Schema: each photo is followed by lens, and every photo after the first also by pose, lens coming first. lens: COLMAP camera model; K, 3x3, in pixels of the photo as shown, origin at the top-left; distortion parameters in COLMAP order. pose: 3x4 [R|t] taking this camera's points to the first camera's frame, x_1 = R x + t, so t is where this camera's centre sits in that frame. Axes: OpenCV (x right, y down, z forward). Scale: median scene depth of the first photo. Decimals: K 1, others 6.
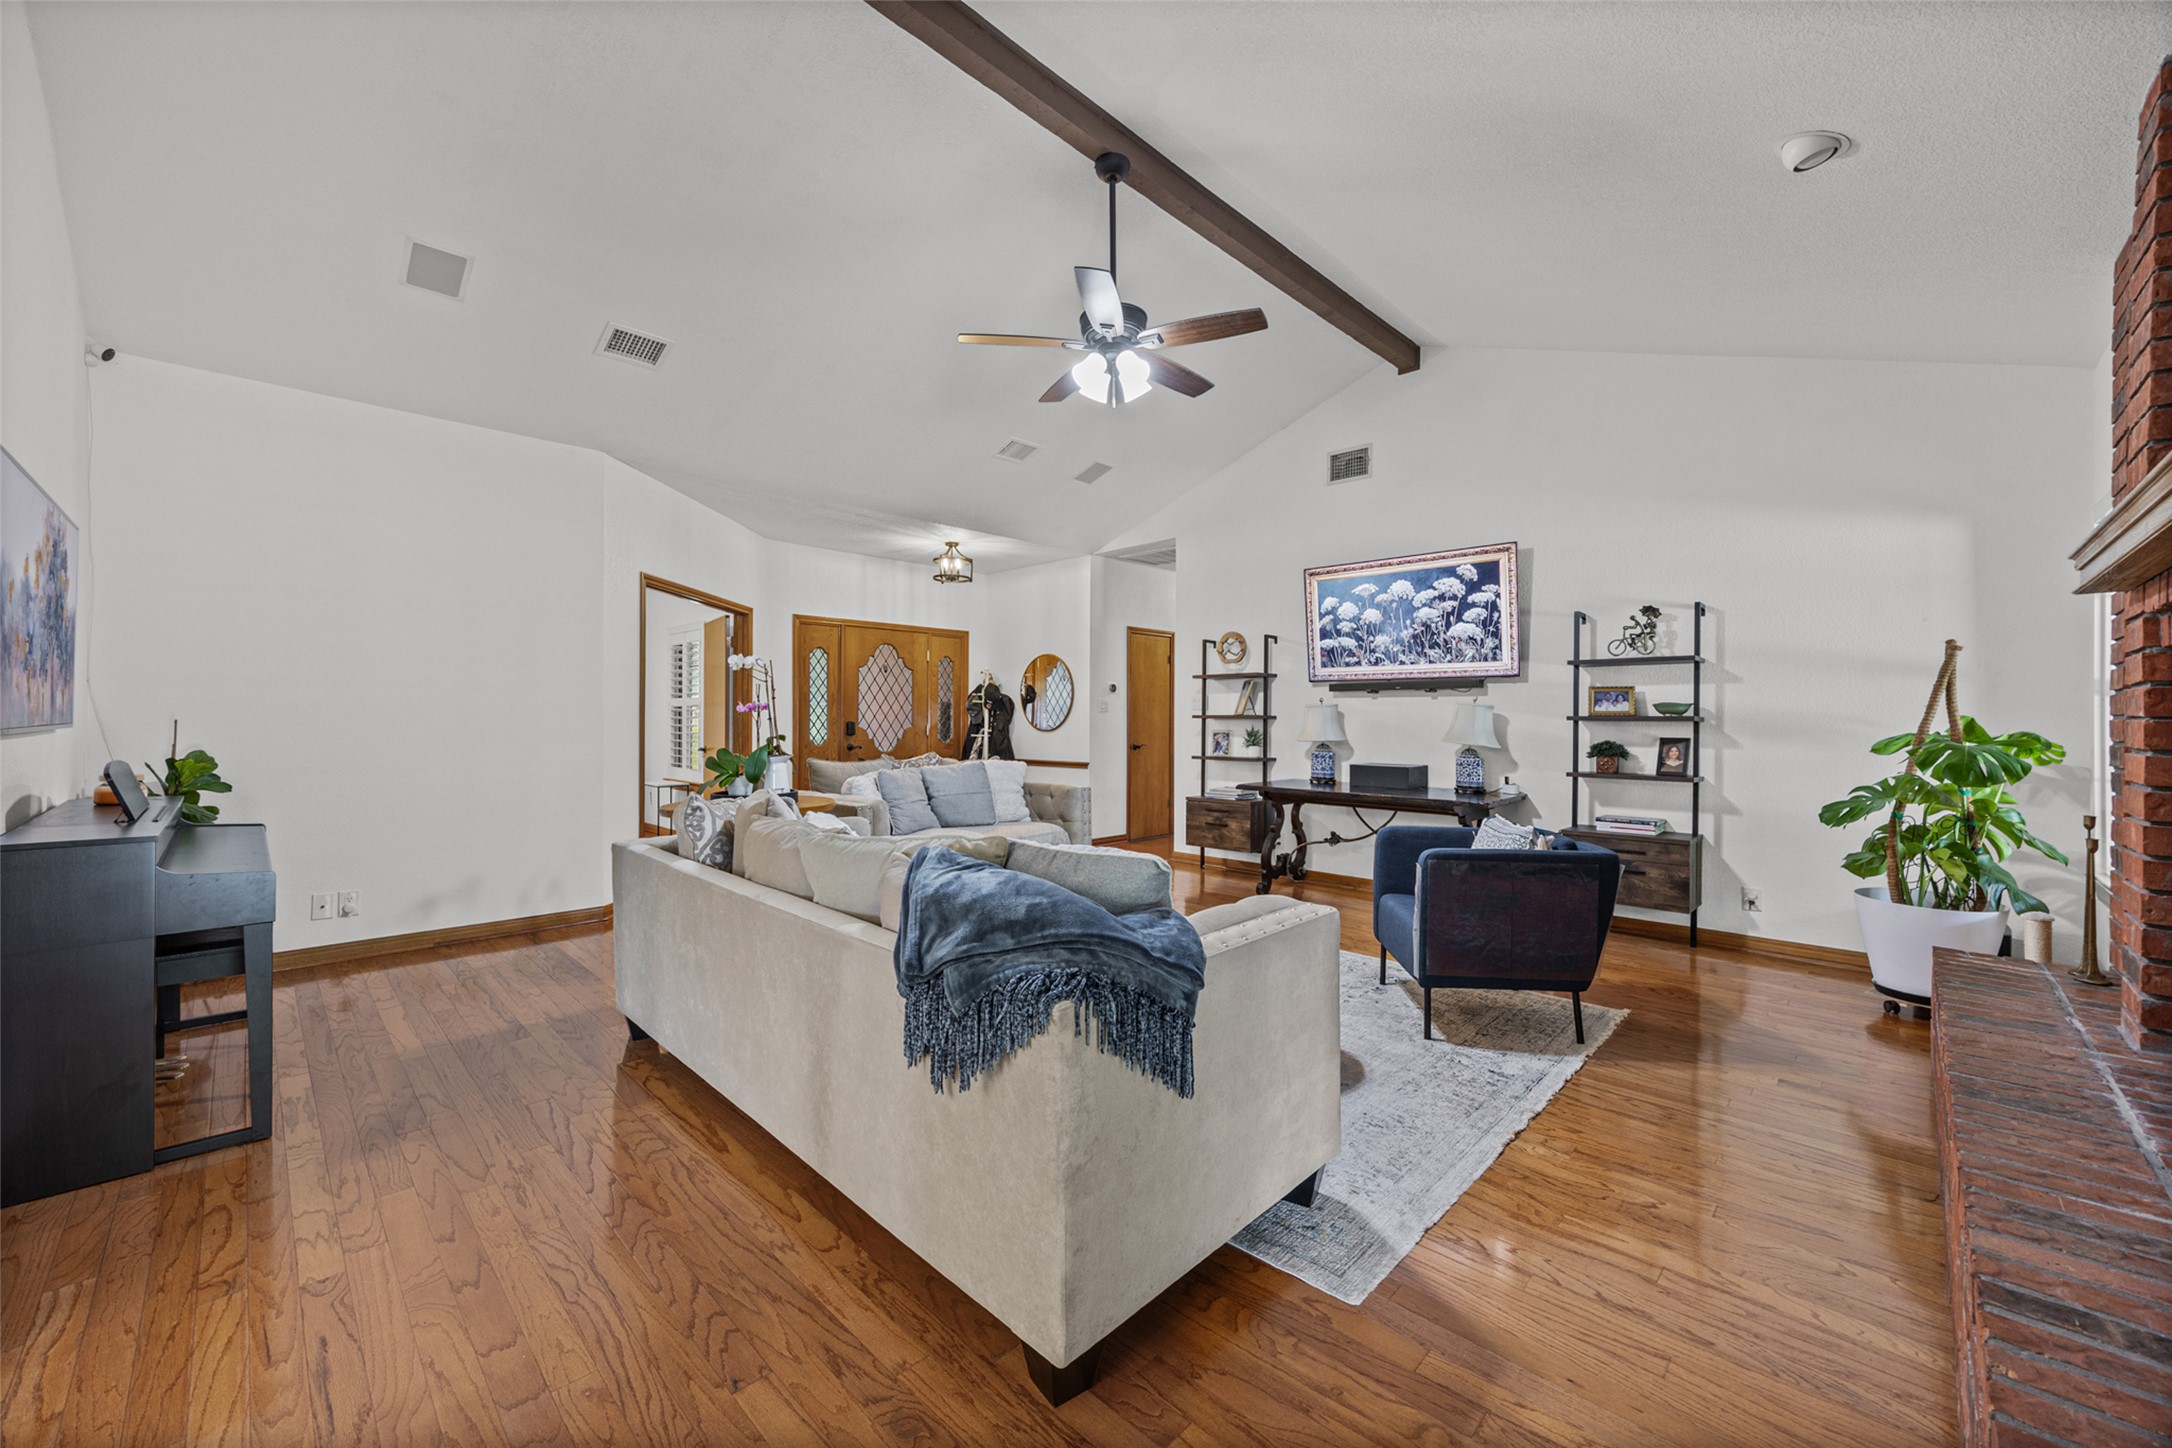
lens RADIAL K [[841.2, 0, 1084.7], [0, 841.2, 713.4], [0, 0, 1]] dist [-0.001247, -0.000095]
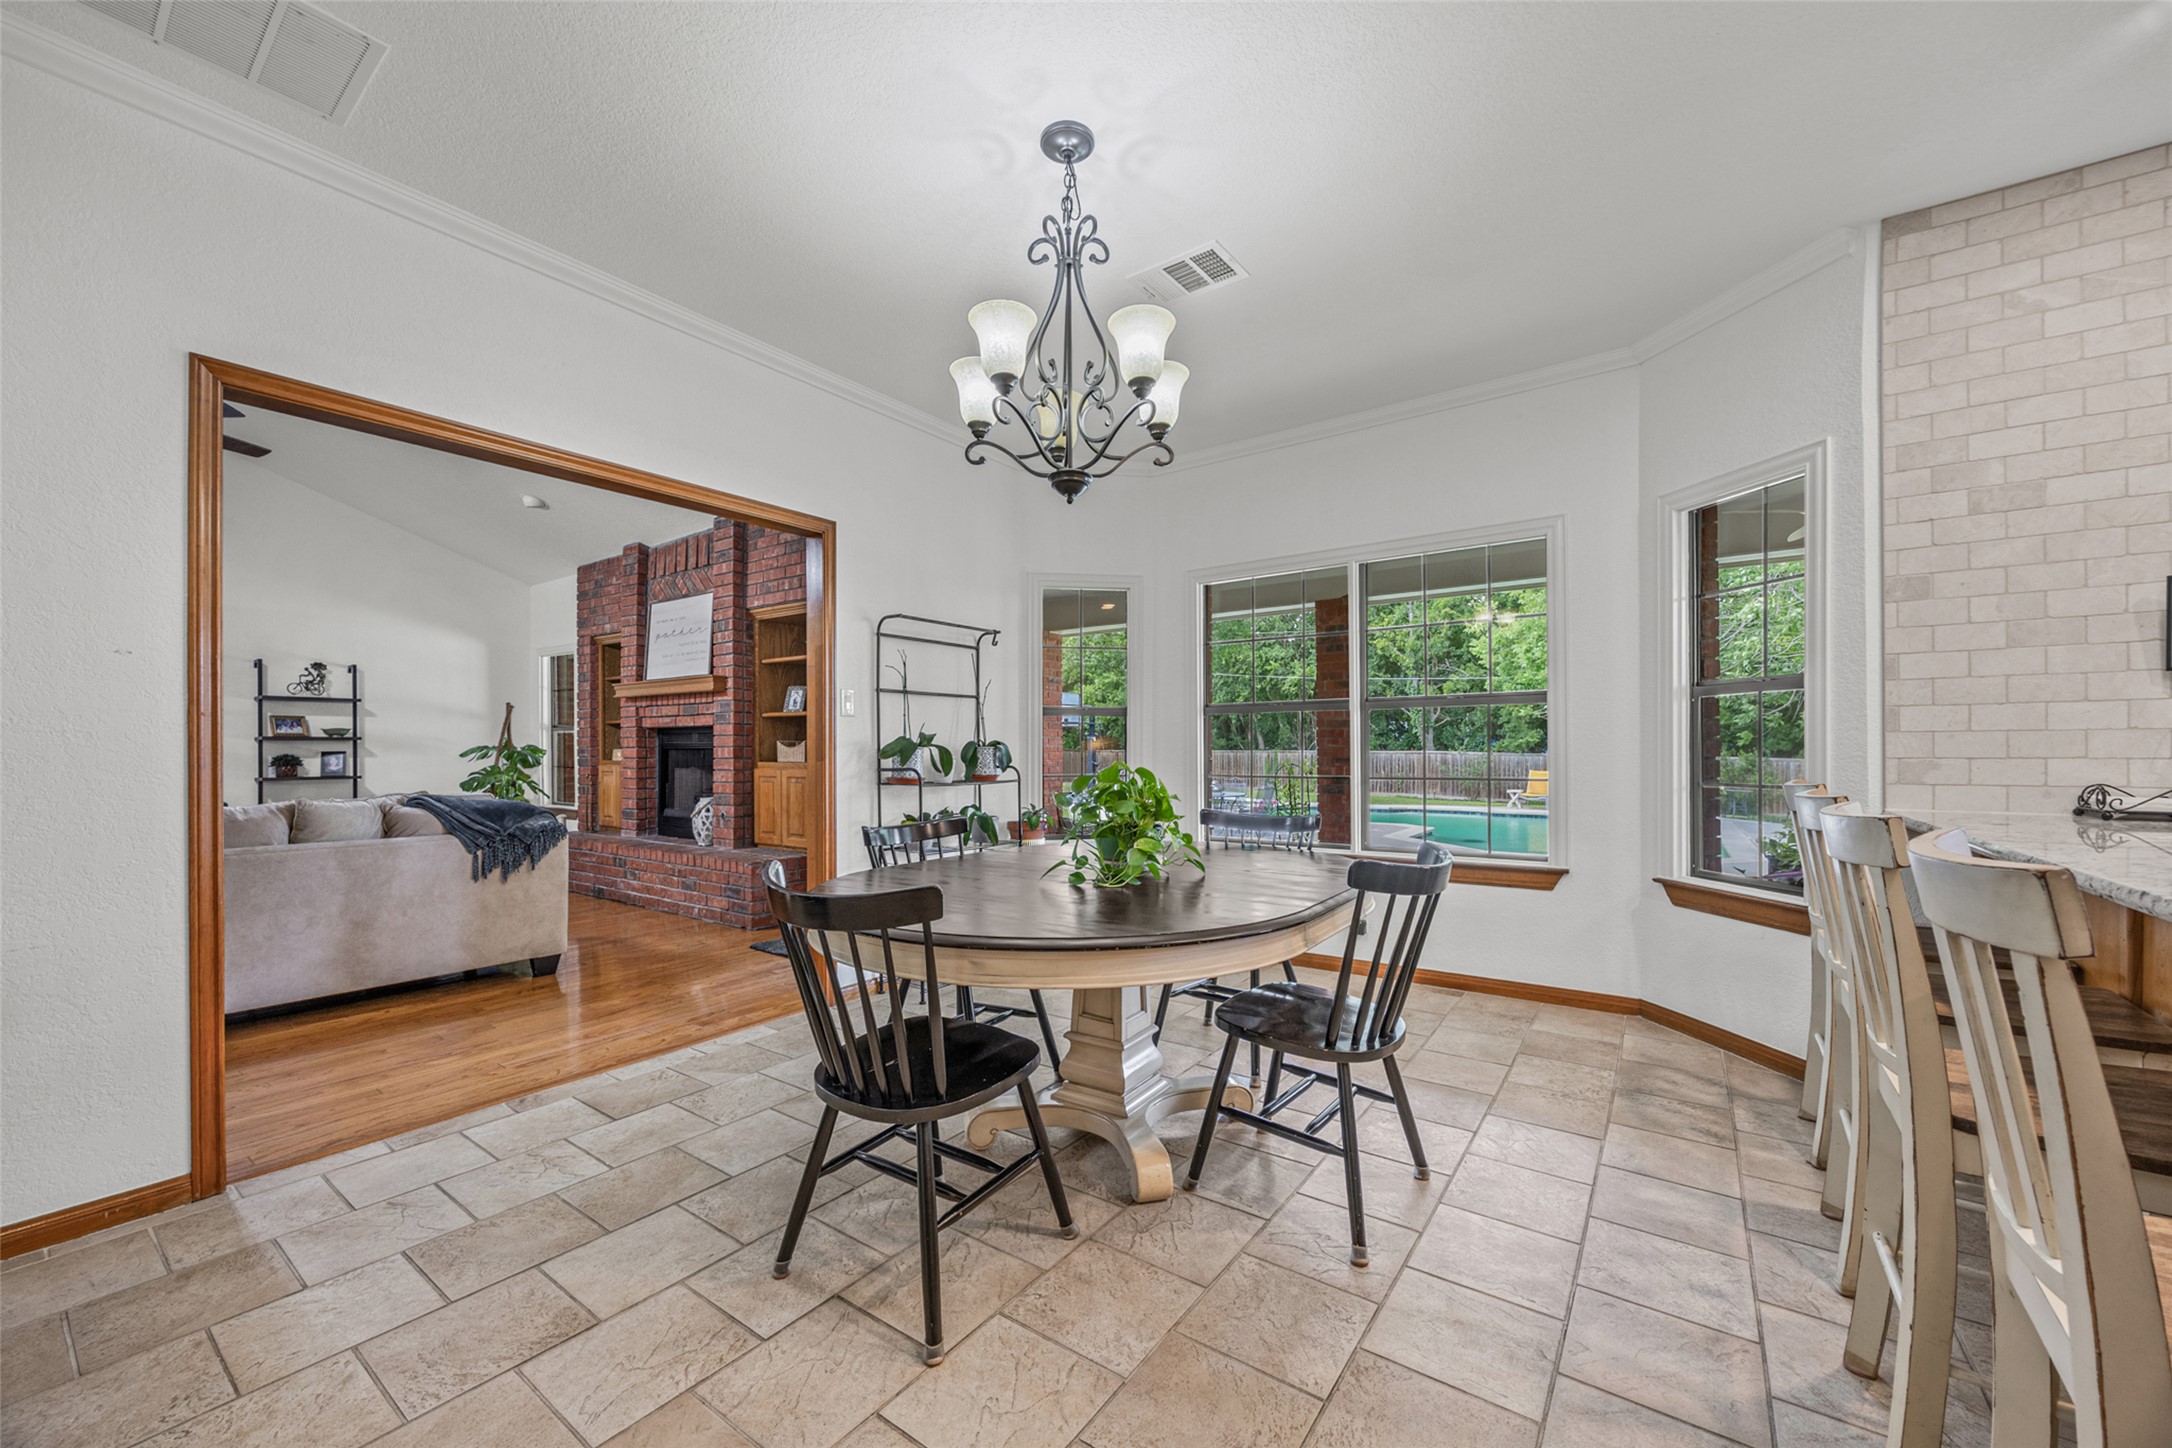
lens RADIAL K [[838.9, 0, 1080.2], [0, 838.9, 735.0], [0, 0, 1]] dist [0.001505, -0.000054]
pose [[-0.154319, 0.008127, 0.987988, -0.999865], [0.002558, 0.999966, -0.007826, 0.015054], [-0.988018, 0.001320, -0.154335, -0.100809]]
